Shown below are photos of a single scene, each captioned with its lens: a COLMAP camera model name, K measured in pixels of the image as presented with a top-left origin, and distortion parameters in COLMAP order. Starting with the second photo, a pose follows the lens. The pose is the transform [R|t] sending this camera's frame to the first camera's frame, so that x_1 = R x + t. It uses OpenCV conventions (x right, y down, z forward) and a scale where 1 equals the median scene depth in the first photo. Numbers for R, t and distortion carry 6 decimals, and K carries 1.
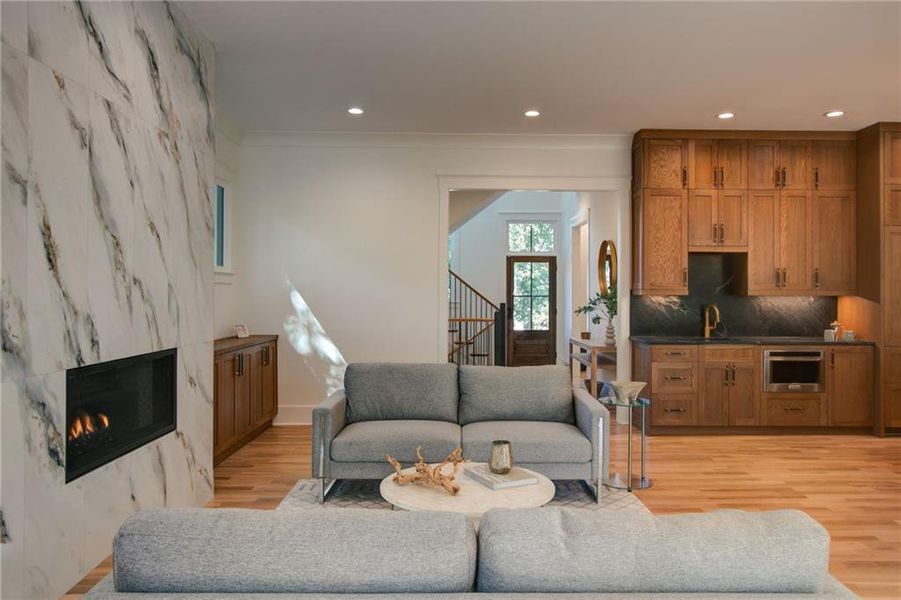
lens RADIAL K [[652.9, 0, 454.4], [0, 652.9, 291.6], [0, 0, 1]] dist [0.005422, -0.004301]
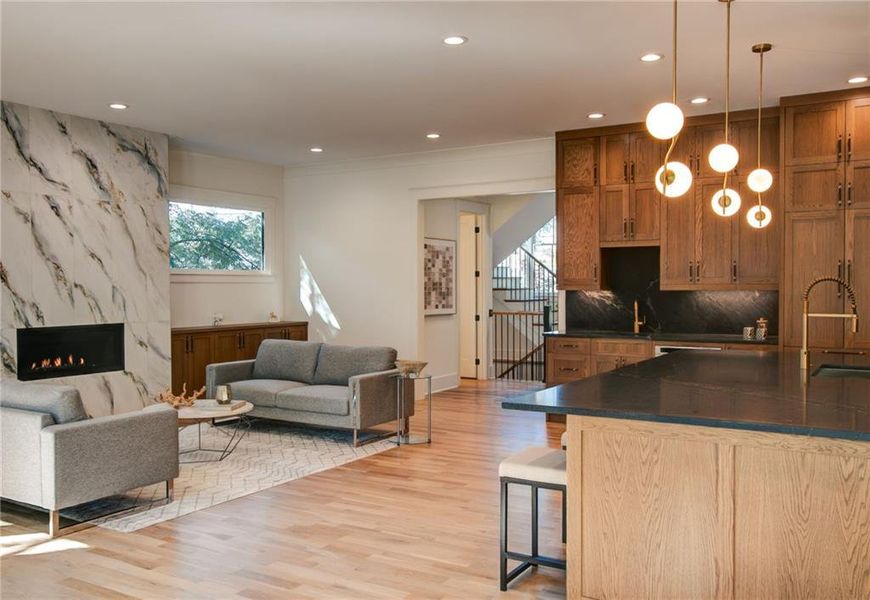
lens RADIAL K [[789.7, 0, 432.4], [0, 789.7, 303.9], [0, 0, 1]] dist [0.020114, 0.025219]
pose [[0.836103, 0.007948, -0.548515, 0.851229], [0.008001, 0.999612, 0.026680, -0.008522], [0.548514, -0.026696, 0.835715, -0.184498]]
